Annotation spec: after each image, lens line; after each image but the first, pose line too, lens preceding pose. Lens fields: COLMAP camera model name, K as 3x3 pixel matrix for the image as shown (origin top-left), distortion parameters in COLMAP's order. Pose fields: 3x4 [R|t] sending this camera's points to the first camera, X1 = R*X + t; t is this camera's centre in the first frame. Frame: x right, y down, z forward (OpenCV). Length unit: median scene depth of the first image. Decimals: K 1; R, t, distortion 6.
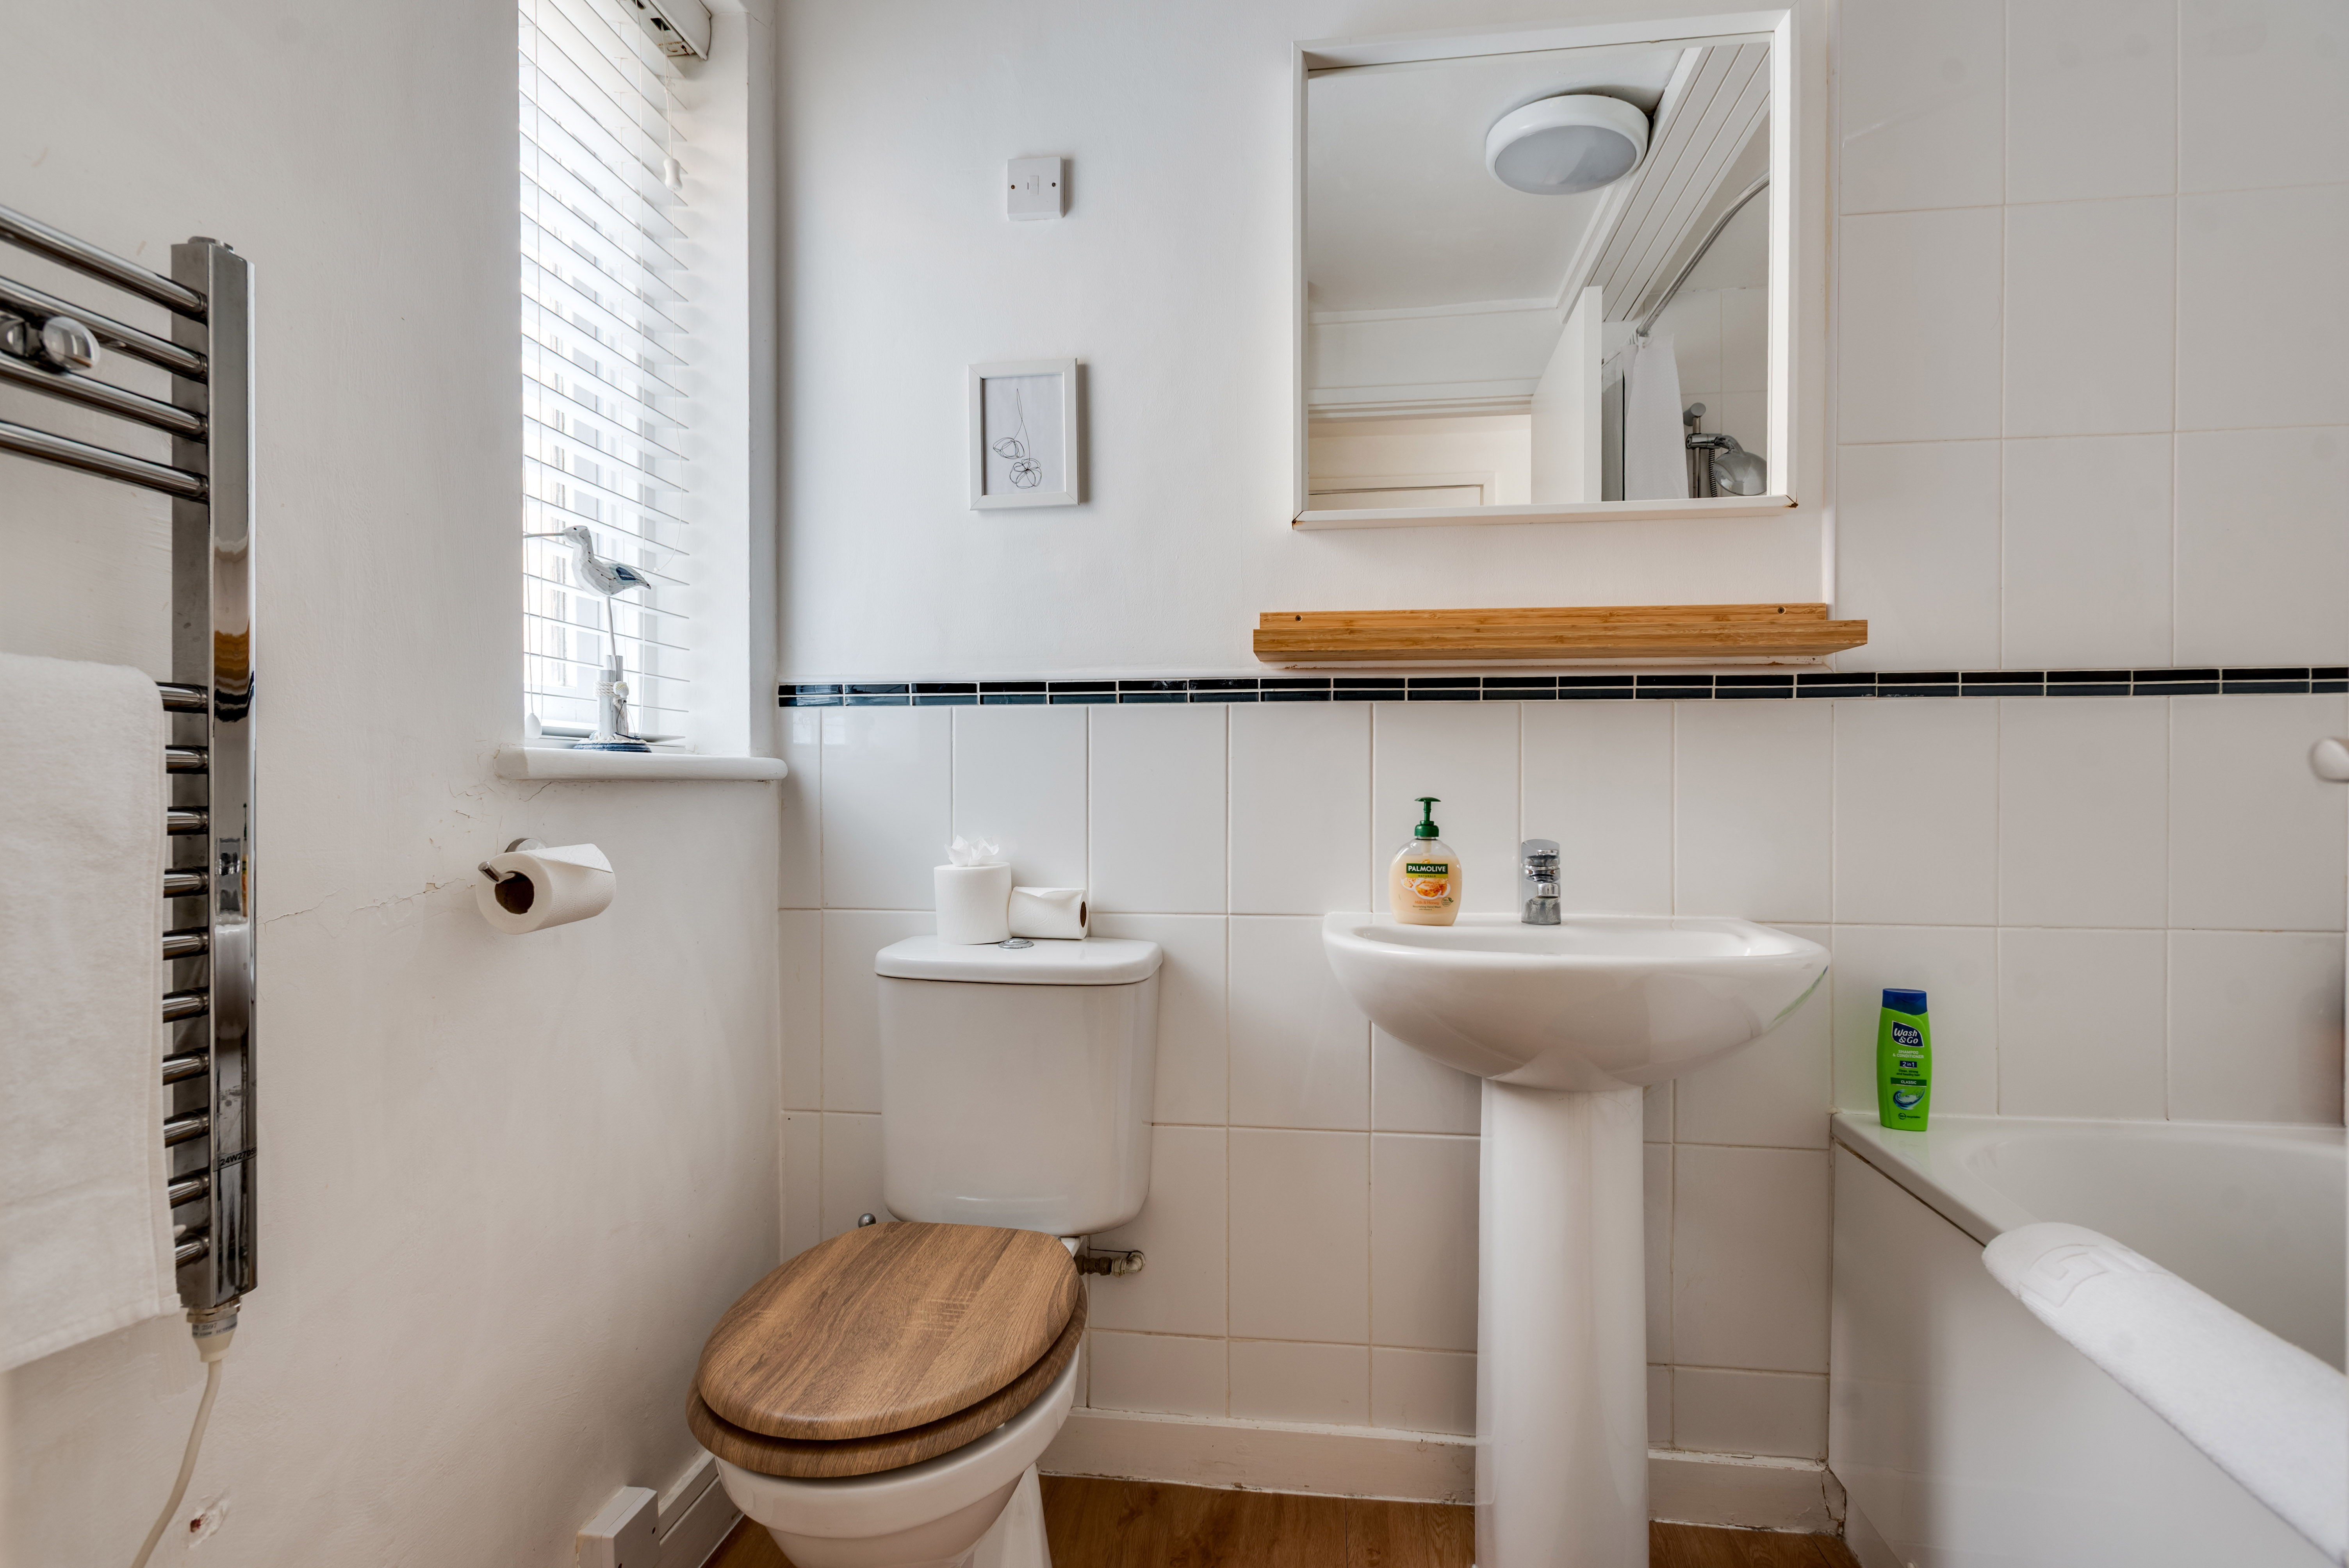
lens RADIAL K [[1129.6, 0, 1174.1], [0, 1129.6, 782.9], [0, 0, 1]] dist [0.015810, -0.001136]
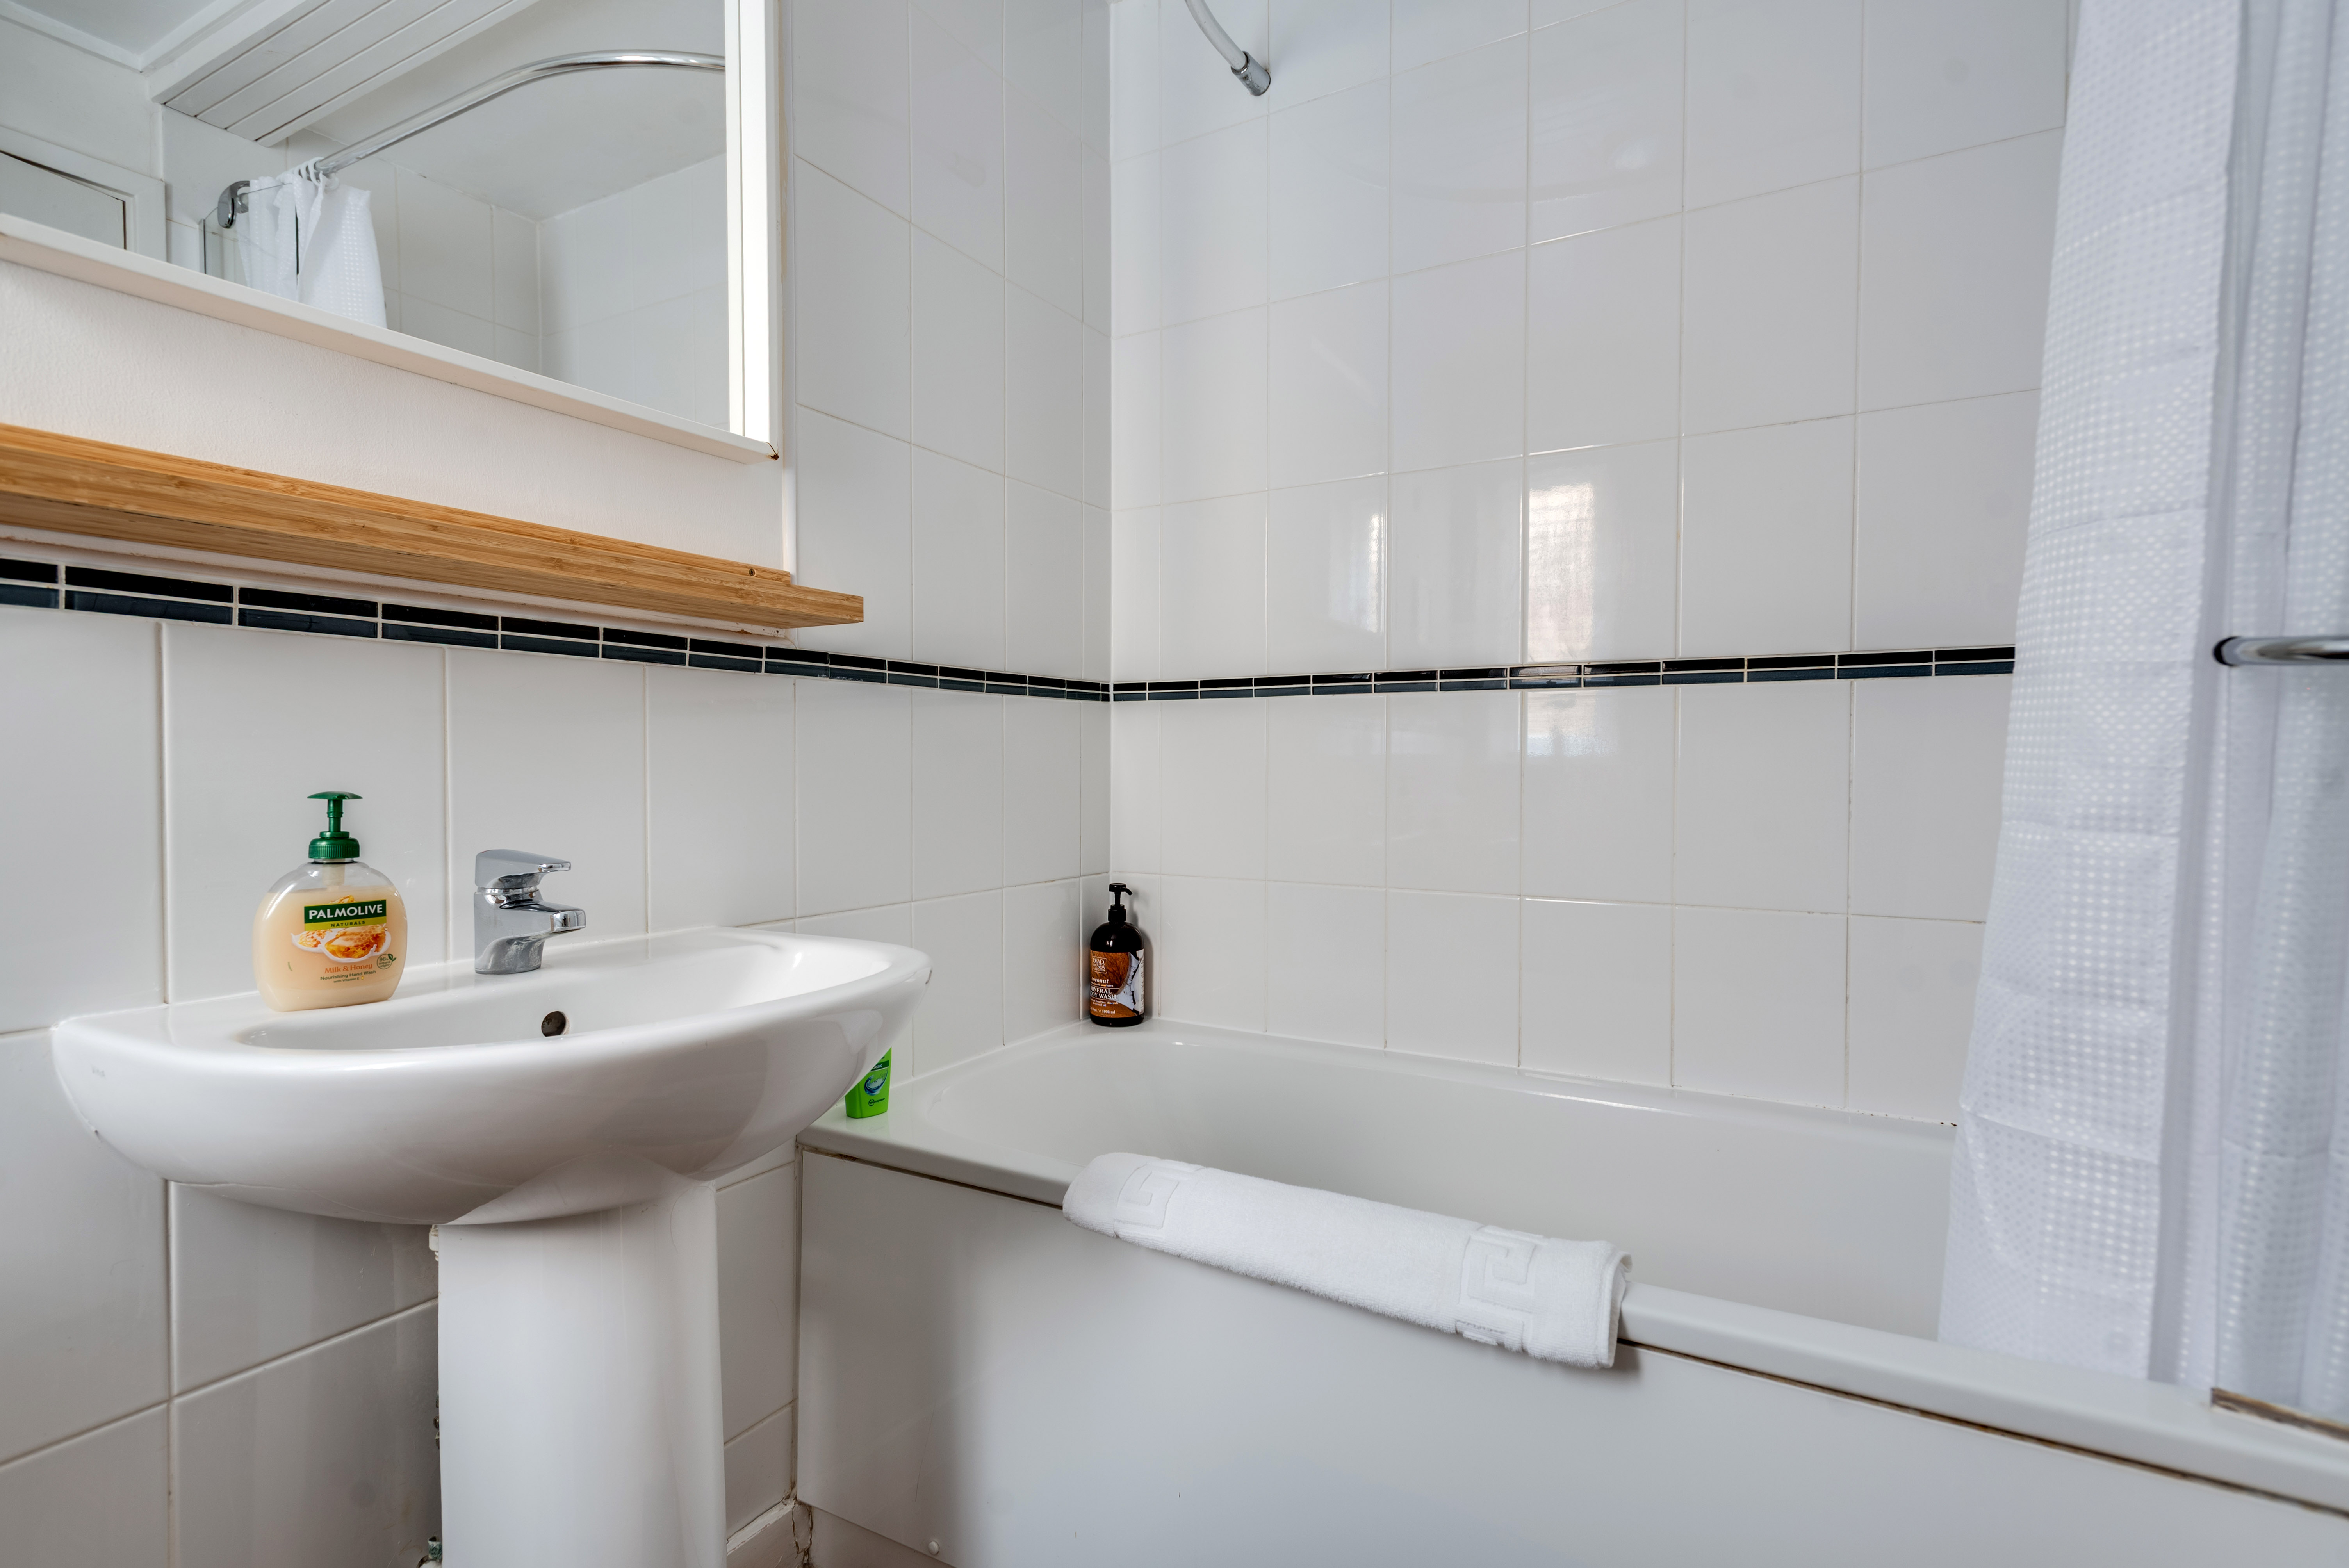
lens RADIAL K [[1129.6, 0, 1175.5], [0, 1129.6, 788.2], [0, 0, 1]] dist [0.015810, -0.001136]
pose [[0.391771, -0.018413, 0.919878, -0.154827], [0.006328, 0.999830, 0.017319, 0.003064], [-0.920041, -0.000964, 0.391821, 0.357416]]
